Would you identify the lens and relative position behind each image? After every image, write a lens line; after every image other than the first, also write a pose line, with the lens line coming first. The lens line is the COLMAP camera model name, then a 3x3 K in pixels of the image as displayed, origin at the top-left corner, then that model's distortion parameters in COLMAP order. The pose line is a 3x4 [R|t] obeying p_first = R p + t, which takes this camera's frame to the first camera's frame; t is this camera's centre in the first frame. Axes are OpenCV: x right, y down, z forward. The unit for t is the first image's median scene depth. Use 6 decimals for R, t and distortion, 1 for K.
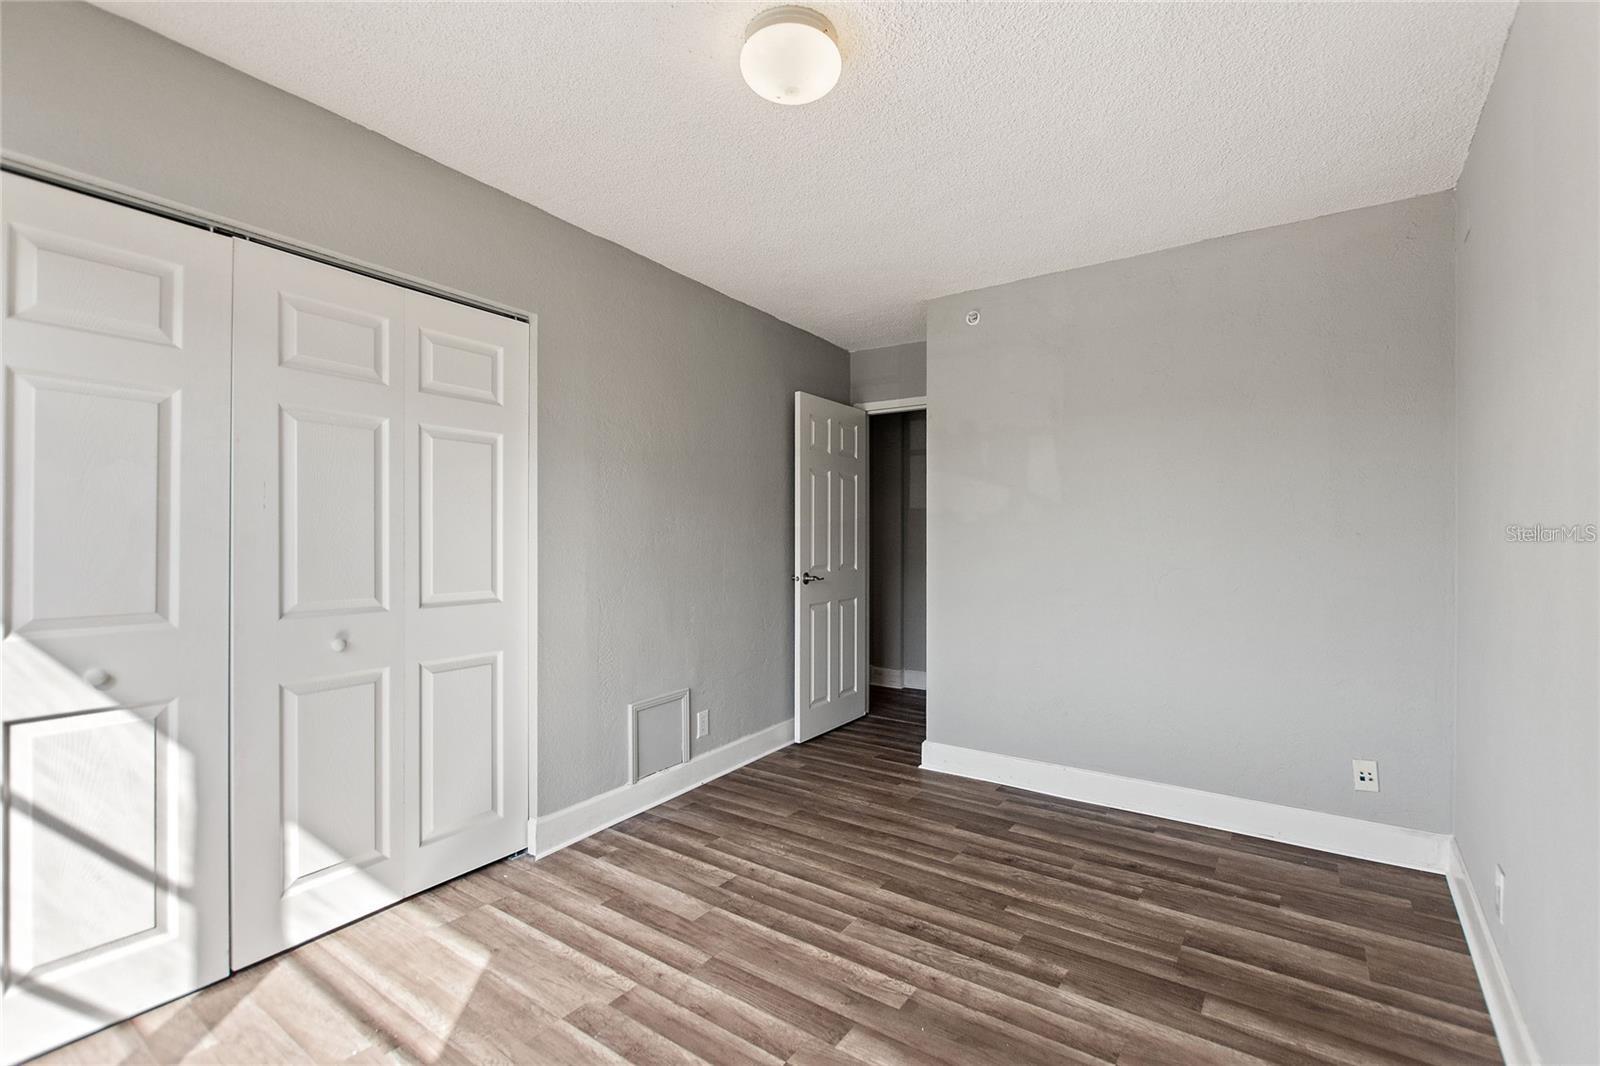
lens RADIAL K [[705.1, 0, 810.7], [0, 705.1, 533.4], [0, 0, 1]] dist [0.005501, -0.000133]
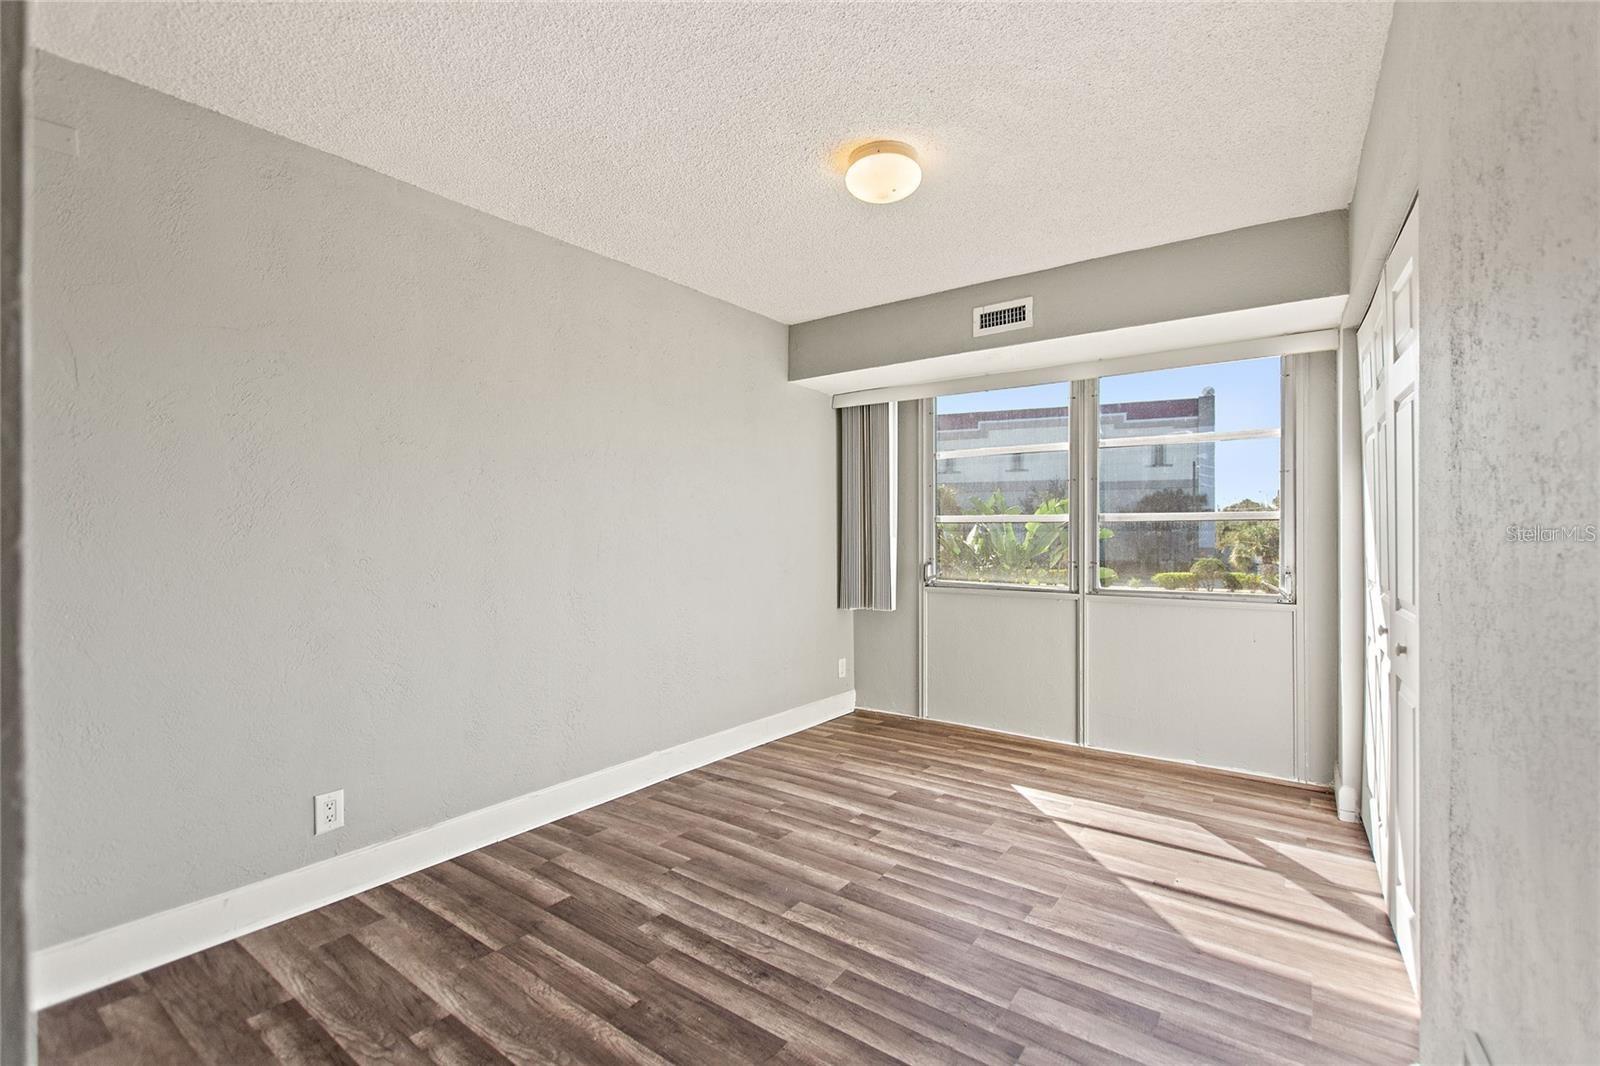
lens RADIAL K [[705.1, 0, 810.7], [0, 705.1, 533.4], [0, 0, 1]] dist [0.005501, -0.000133]
pose [[-0.999880, 0.002767, 0.015262, 0.074455], [0.002754, 0.999996, -0.000831, 0.009109], [-0.015265, -0.000788, -0.999883, 1.990355]]
